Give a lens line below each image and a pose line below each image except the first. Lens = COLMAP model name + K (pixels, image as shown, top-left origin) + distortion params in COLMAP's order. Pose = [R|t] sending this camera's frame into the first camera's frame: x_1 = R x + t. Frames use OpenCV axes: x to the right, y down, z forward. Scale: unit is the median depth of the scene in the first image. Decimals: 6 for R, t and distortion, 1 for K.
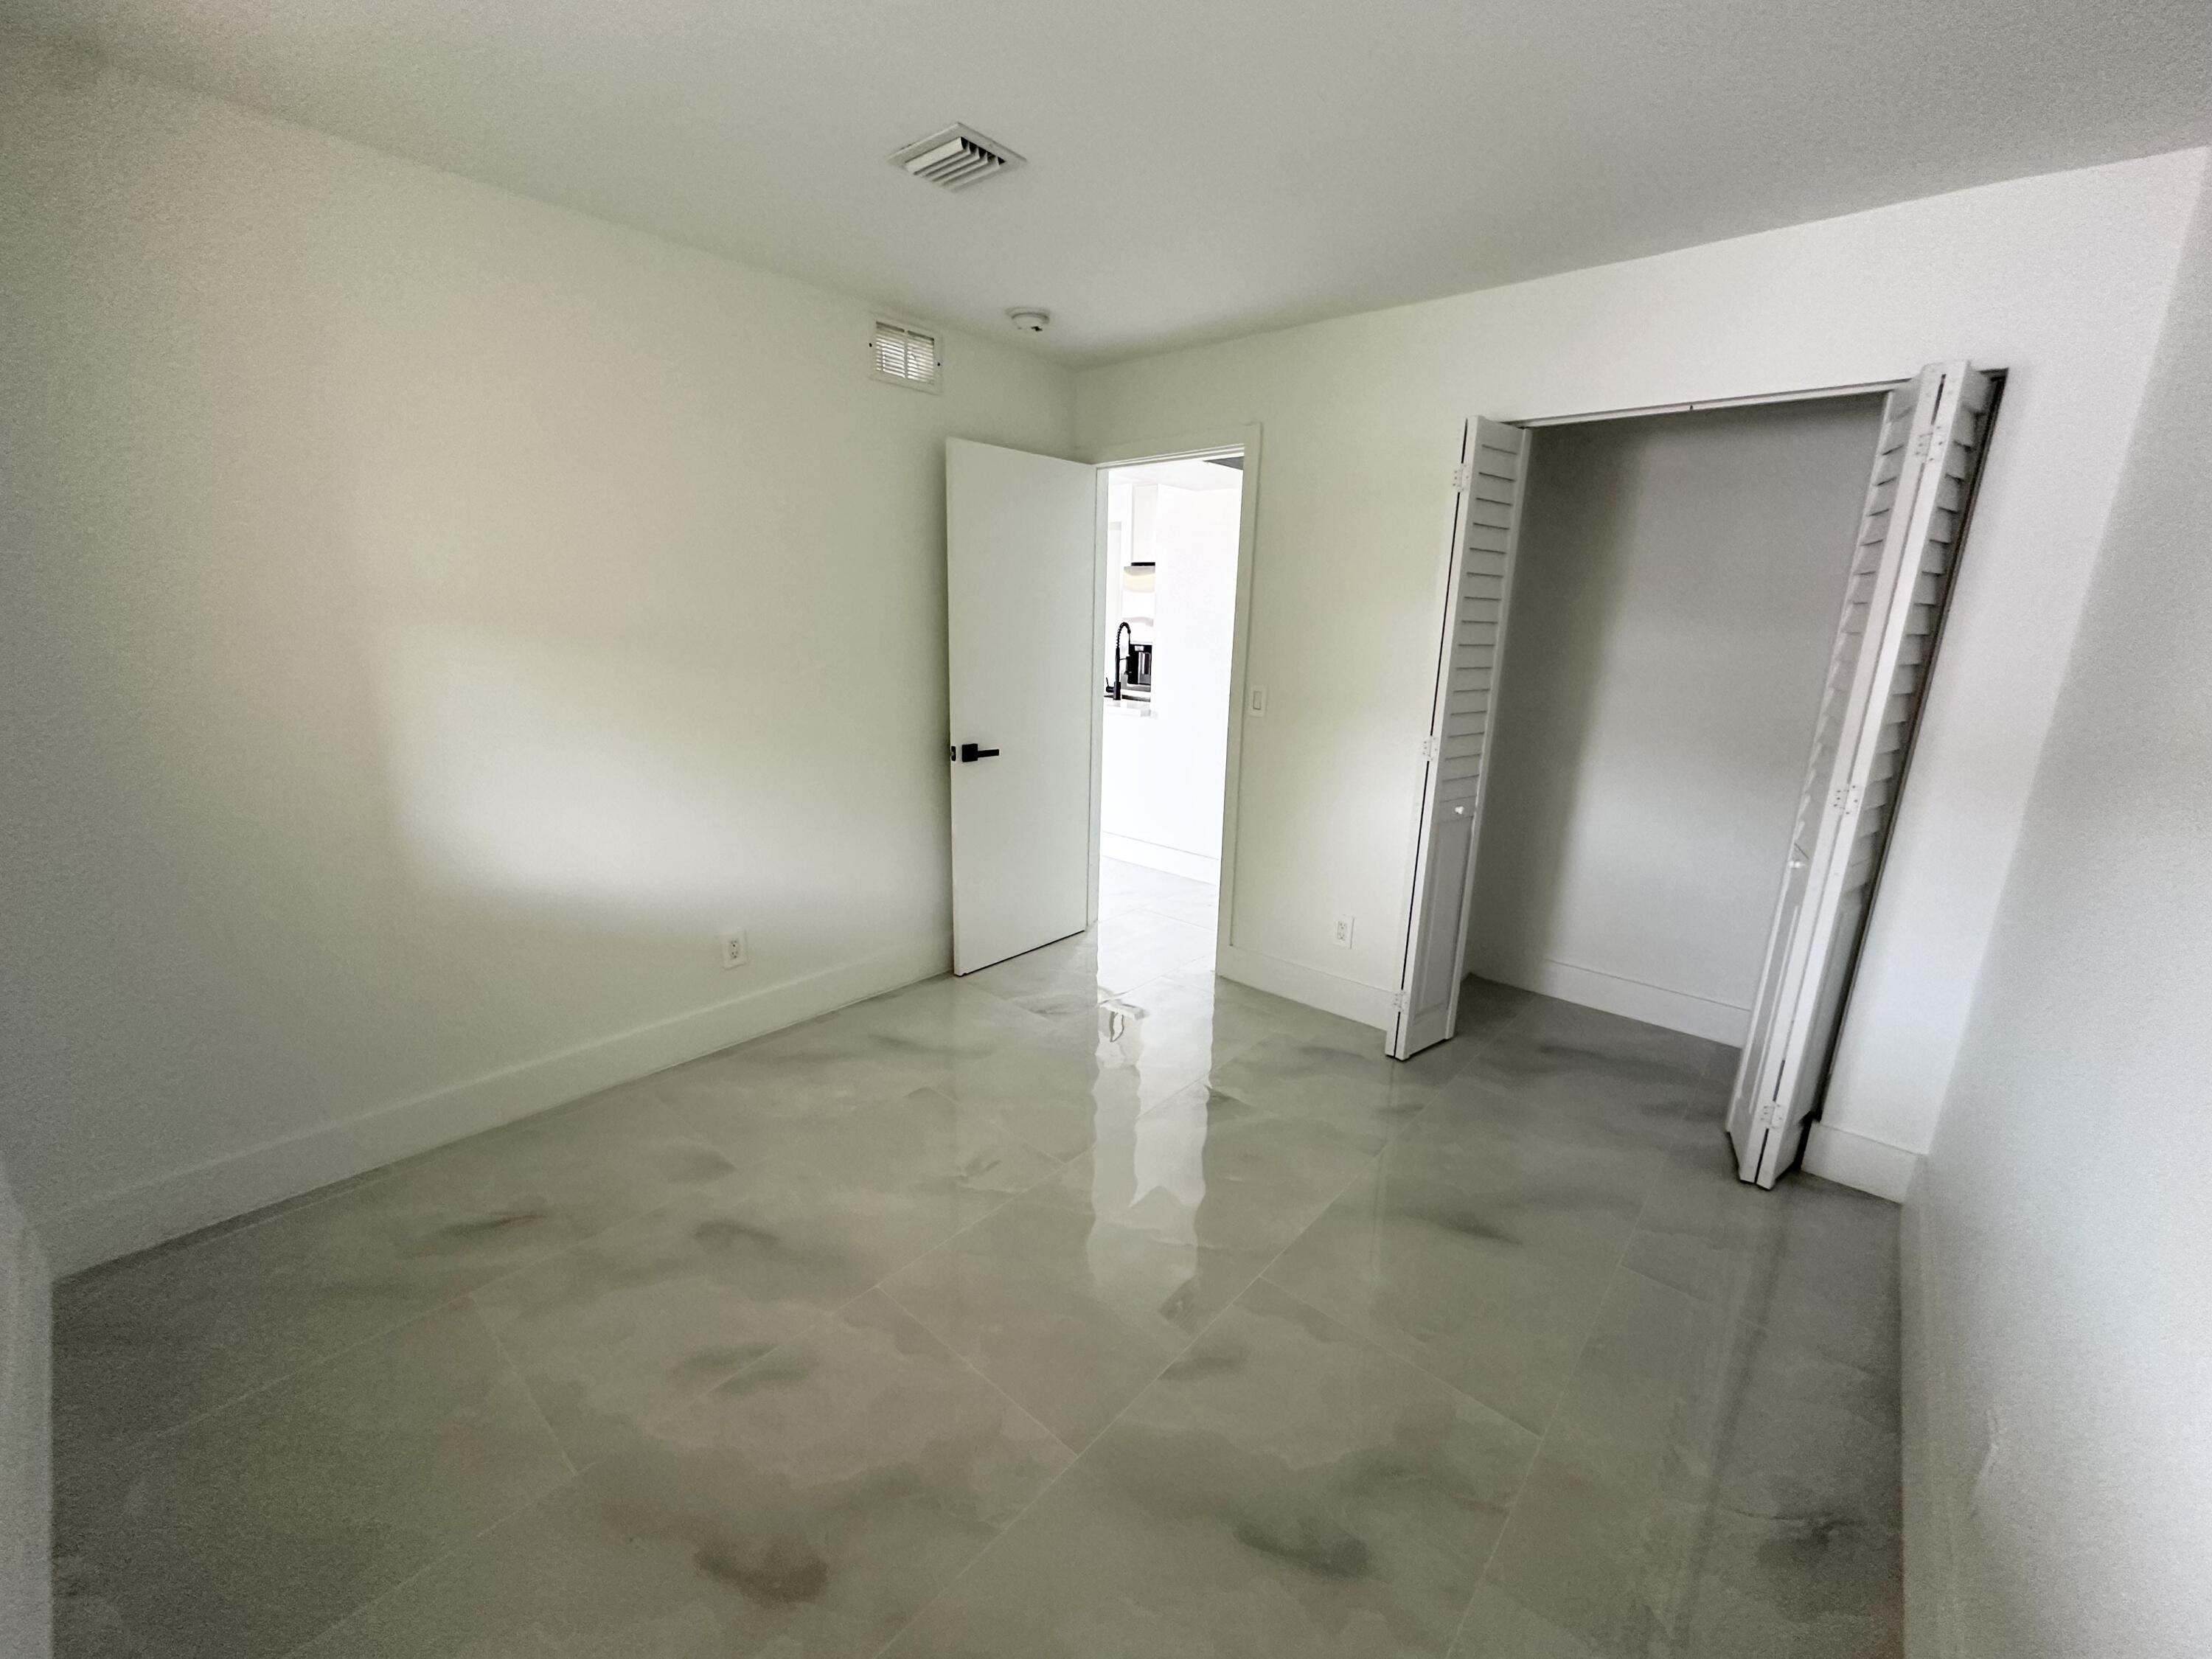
lens RADIAL K [[895.8, 0, 1106.3], [0, 895.8, 830.5], [0, 0, 1]] dist [0.000831, 0.000385]
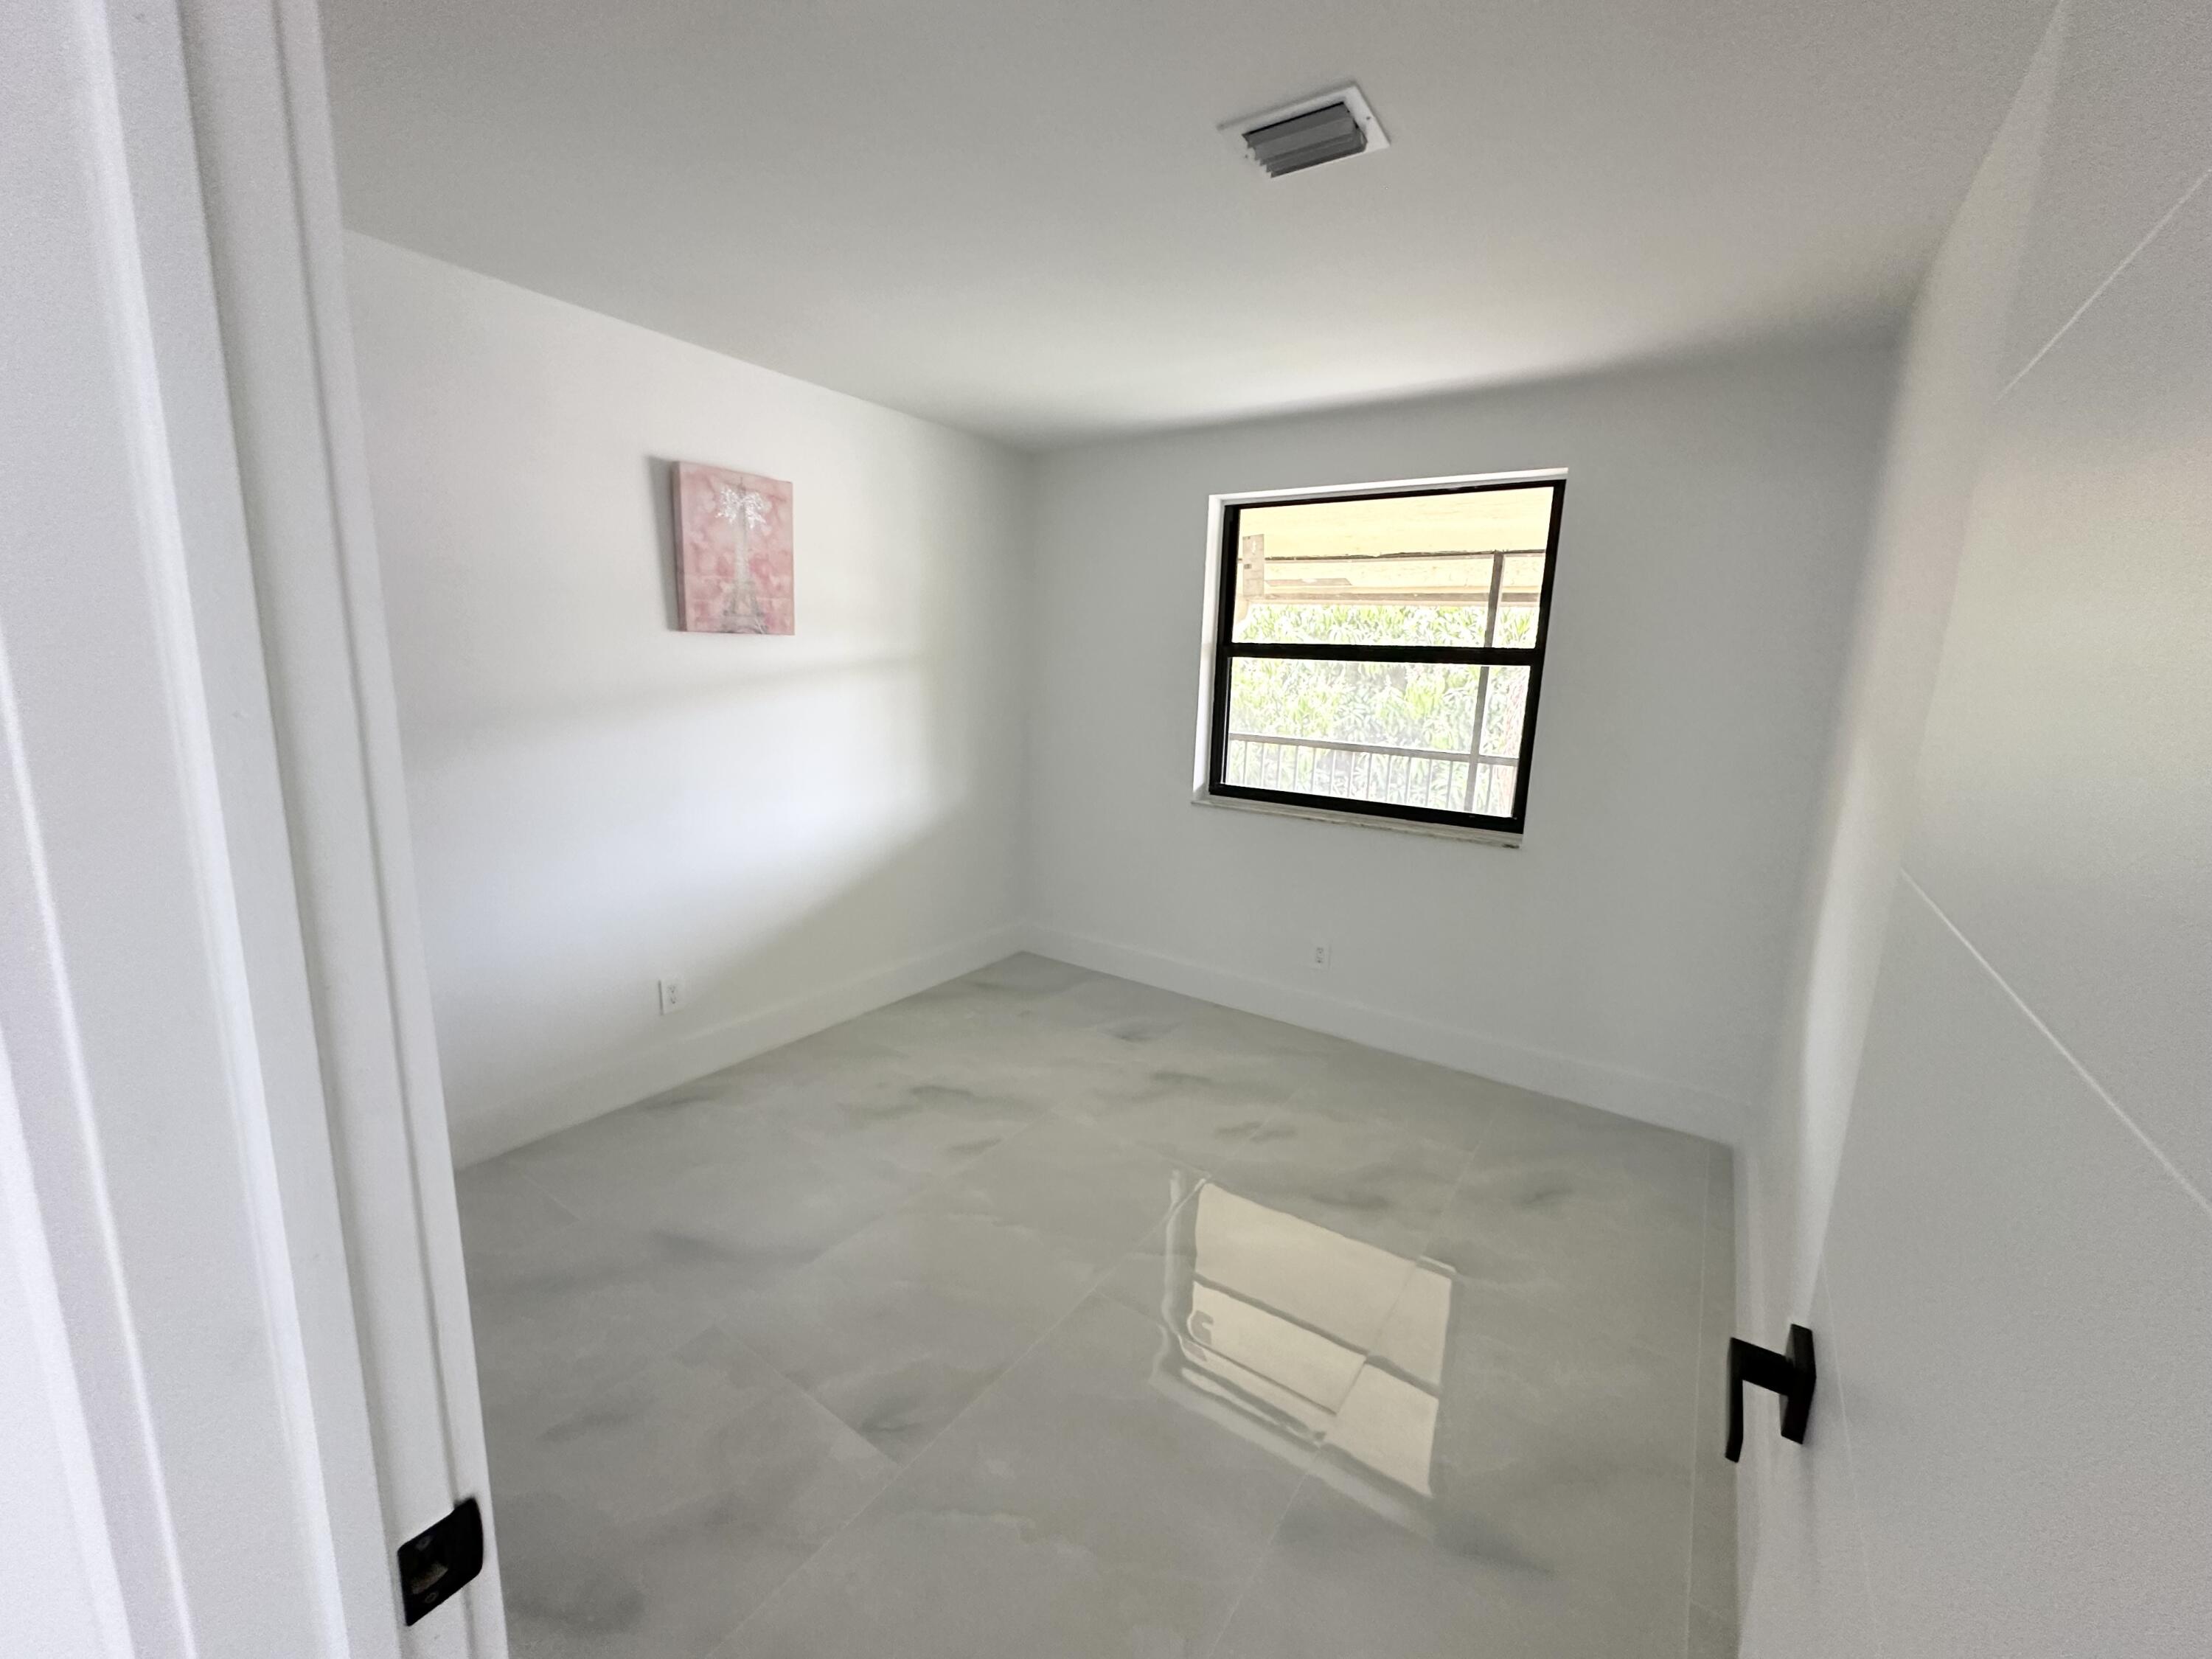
lens RADIAL K [[878.5, 0, 1107.6], [0, 878.5, 828.8], [0, 0, 1]] dist [0.000012, 0.000040]
pose [[-0.991050, -0.040989, -0.127043, 0.080090], [-0.090654, 0.905240, 0.415118, -0.454279], [0.097989, 0.422920, -0.900854, 1.777764]]
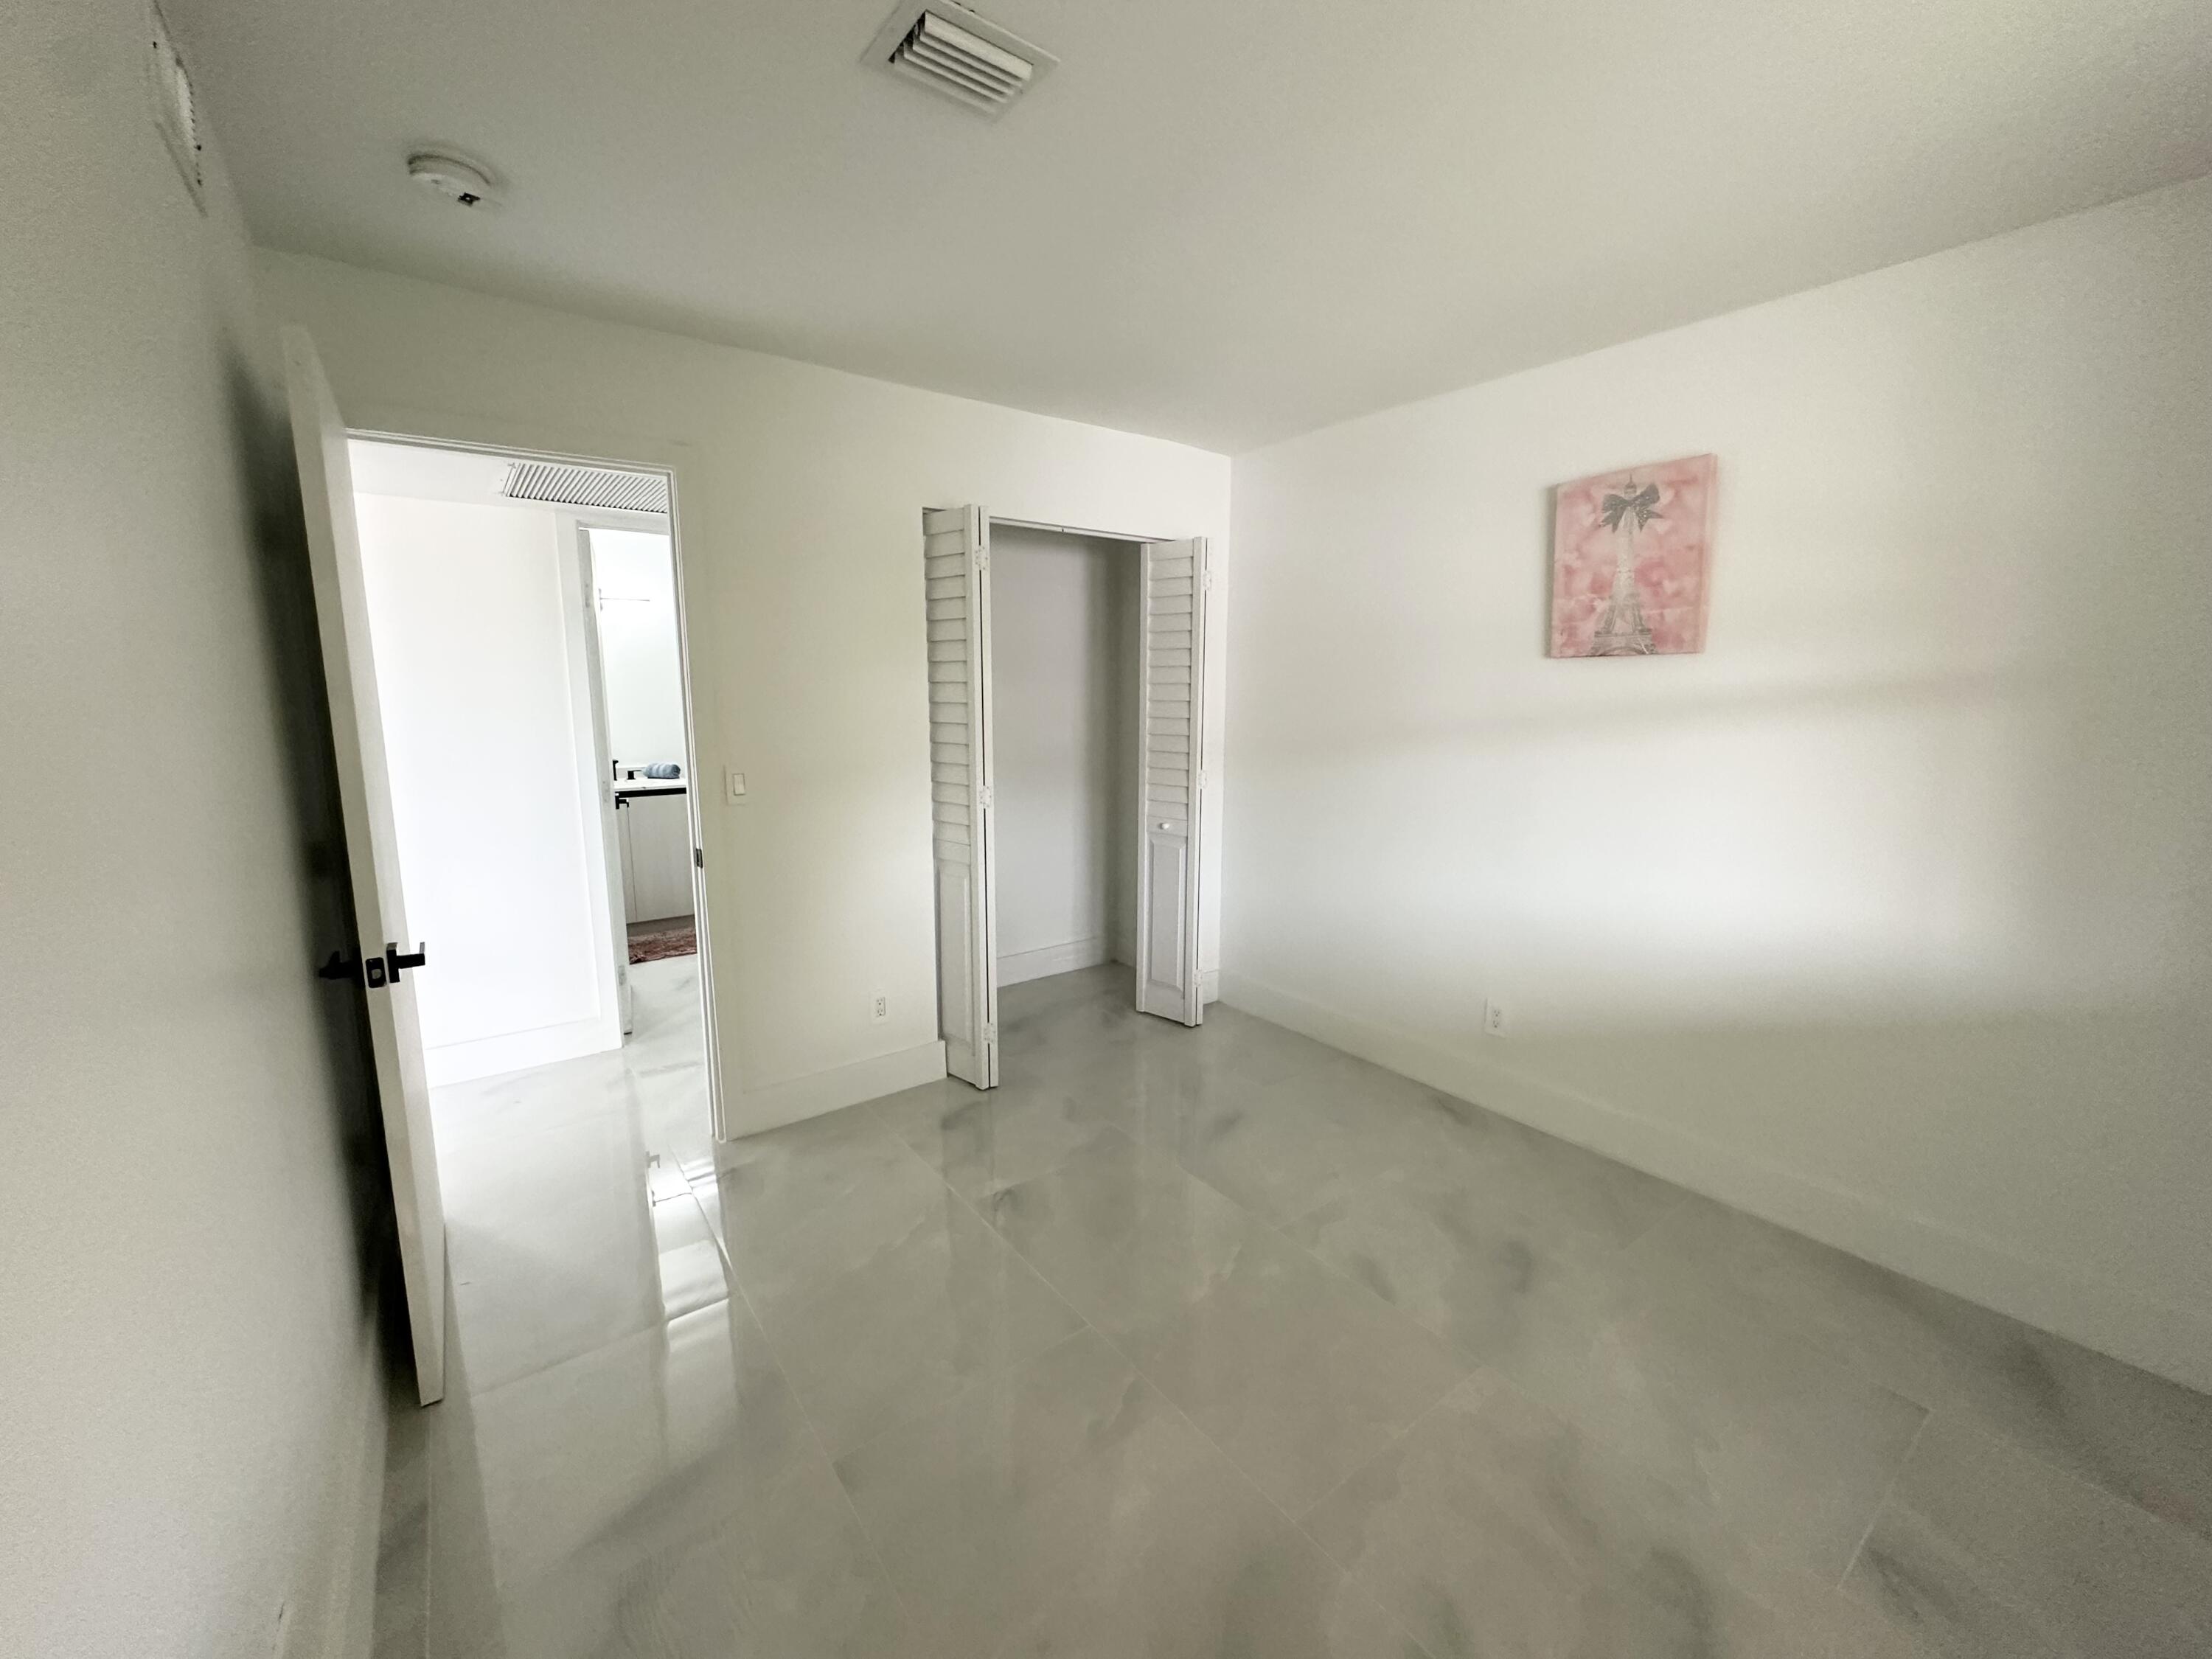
lens RADIAL K [[889.6, 0, 1109.5], [0, 889.6, 829.7], [0, 0, 1]] dist [-0.000695, 0.000154]
pose [[0.204615, -0.182551, 0.961669, -0.848897], [0.238678, 0.962106, 0.131850, -0.204879], [-0.949298, 0.202550, 0.240432, 0.765394]]
